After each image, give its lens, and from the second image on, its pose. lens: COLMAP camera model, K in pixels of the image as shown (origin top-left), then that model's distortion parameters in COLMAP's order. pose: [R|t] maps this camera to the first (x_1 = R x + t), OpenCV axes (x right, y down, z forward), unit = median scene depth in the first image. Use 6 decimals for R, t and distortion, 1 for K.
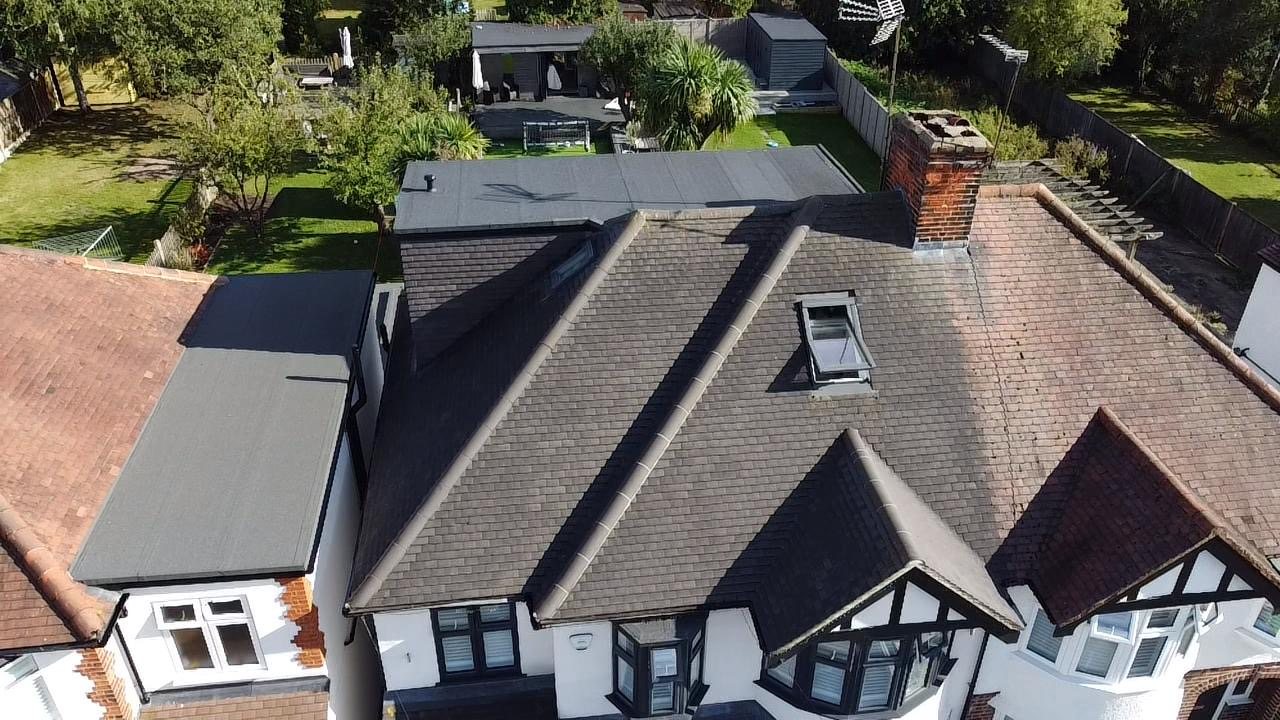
lens RADIAL K [[973.4, 0, 640.0], [0, 973.4, 360.0], [0, 0, 1]] dist [-0.005121, 0.001635]
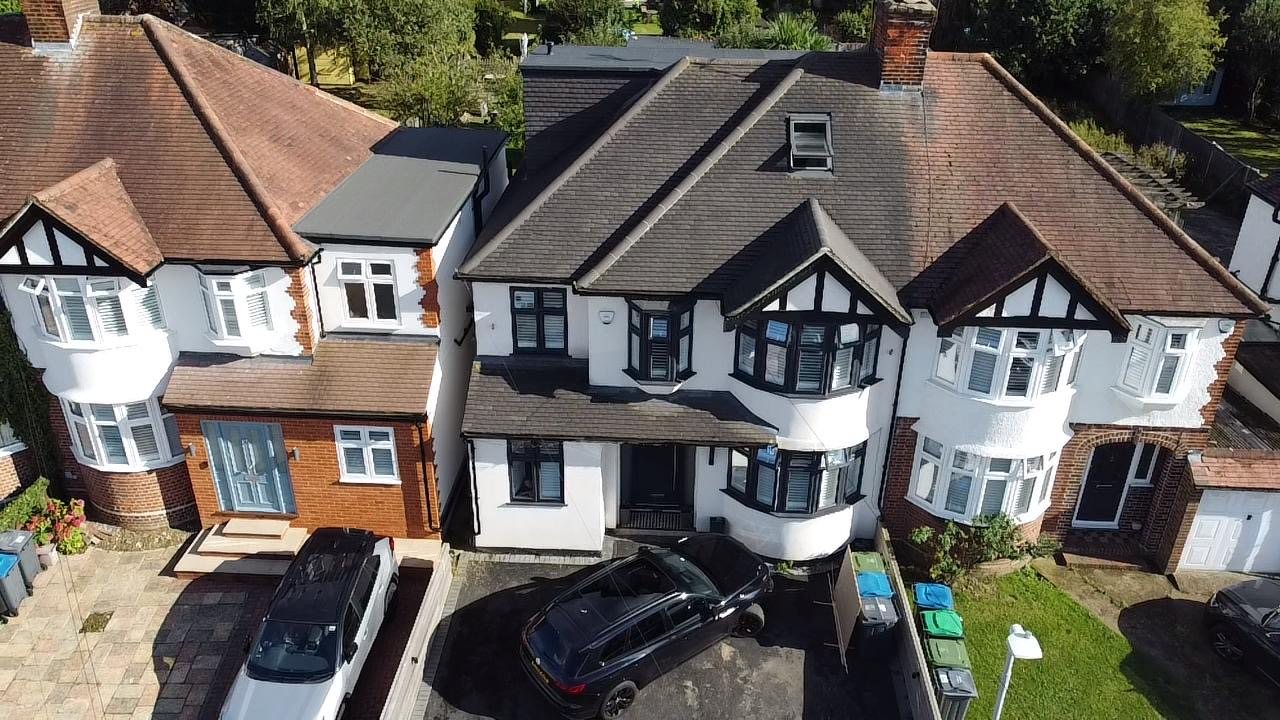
lens RADIAL K [[968.3, 0, 640.0], [0, 968.3, 360.0], [0, 0, 1]] dist [0.002019, -0.003294]
pose [[0.982889, 0.087994, -0.161823, 0.215537], [-0.100194, 0.992584, -0.068831, 0.418398], [0.154567, 0.083867, 0.984416, -0.392284]]
